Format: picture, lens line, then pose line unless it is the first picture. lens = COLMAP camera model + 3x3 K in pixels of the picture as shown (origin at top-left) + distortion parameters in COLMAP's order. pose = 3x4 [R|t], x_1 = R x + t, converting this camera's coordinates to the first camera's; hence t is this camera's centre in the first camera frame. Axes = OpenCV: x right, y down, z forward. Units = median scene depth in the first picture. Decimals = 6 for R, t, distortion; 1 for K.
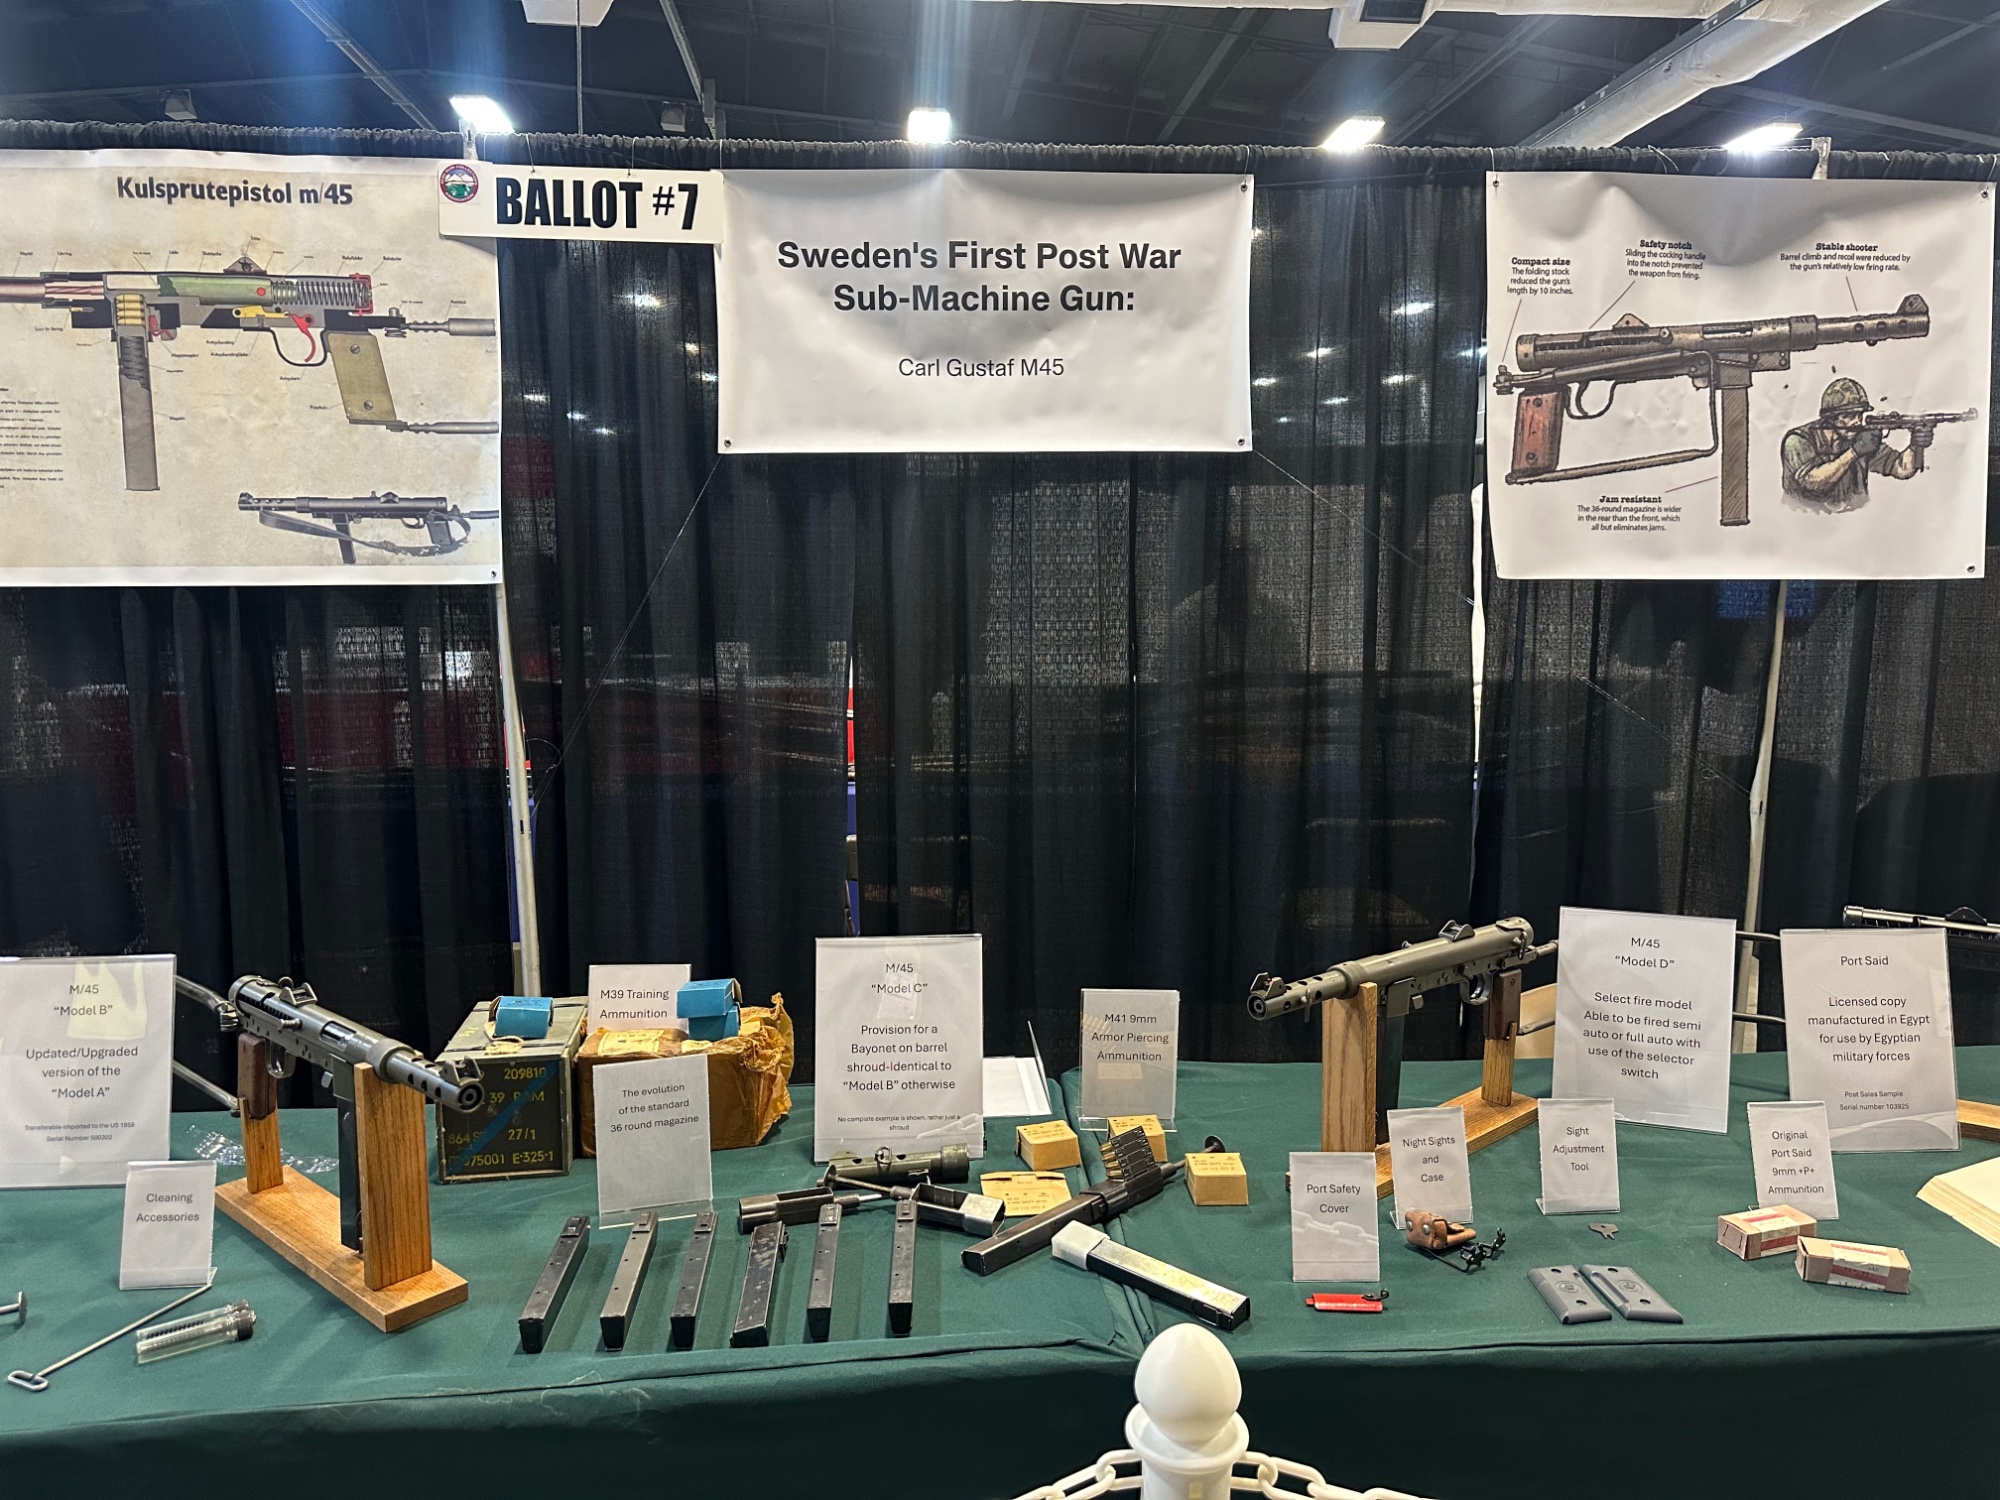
lens RADIAL K [[1412.7, 0, 1000.0], [0, 1412.7, 750.0], [0, 0, 1]] dist [0.079949, -0.088690]
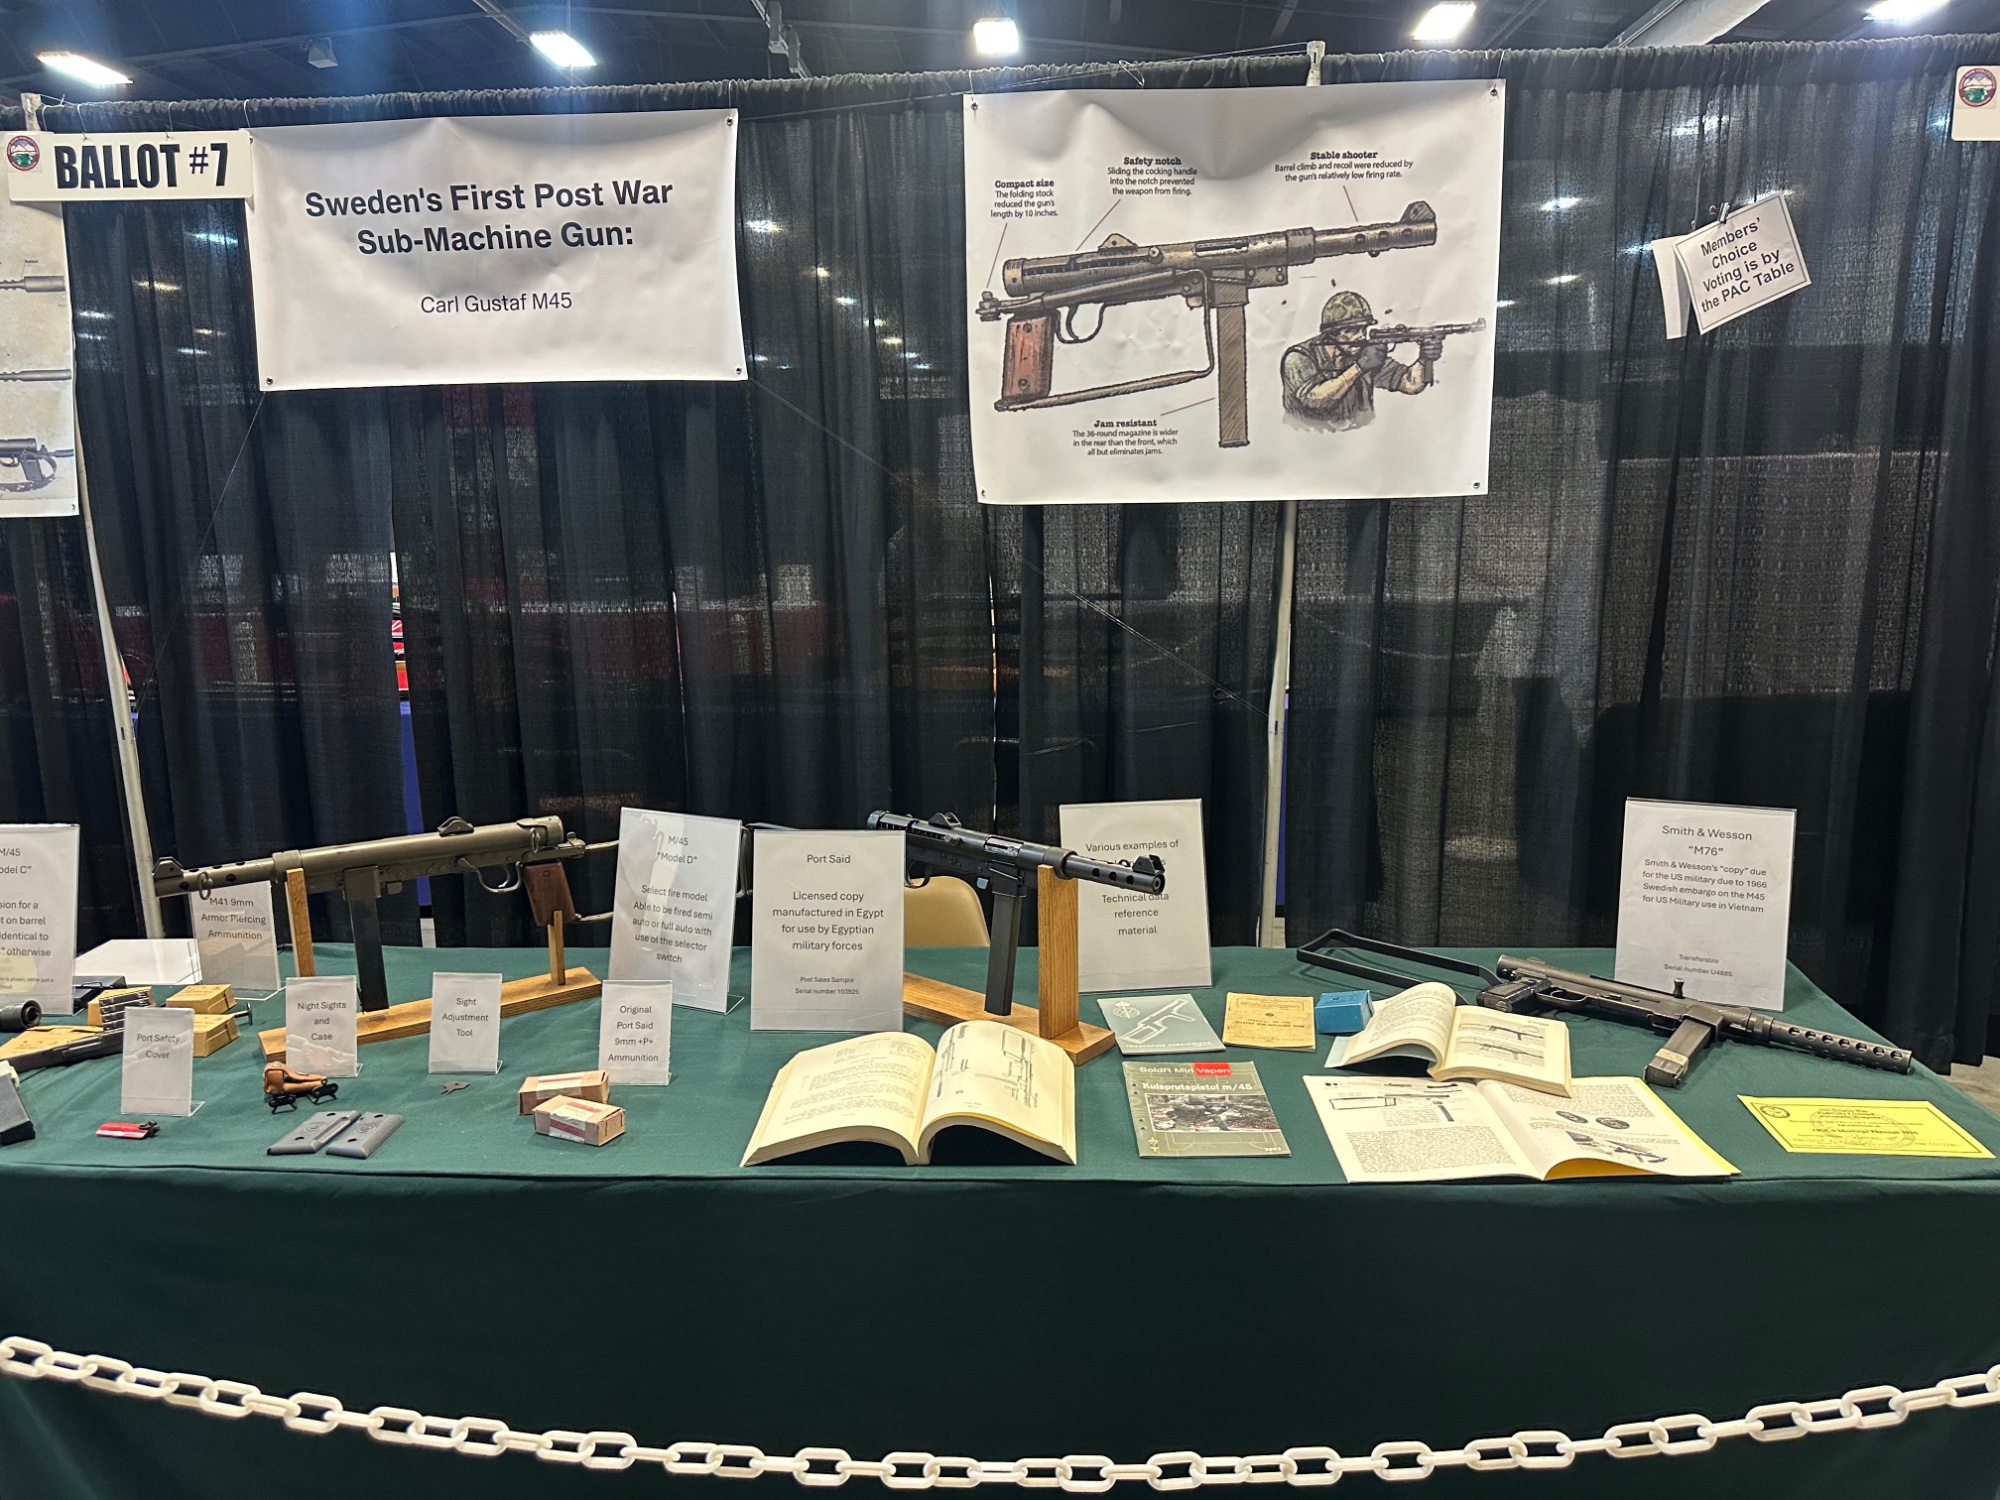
lens RADIAL K [[1426.2, 0, 968.6], [0, 1426.2, 751.9], [0, 0, 1]] dist [0.022260, -0.011074]
pose [[0.989606, 0.012808, -0.143235, 0.501169], [-0.004970, 0.998477, 0.054945, 0.002972], [0.143720, -0.053662, 0.988162, -0.020905]]
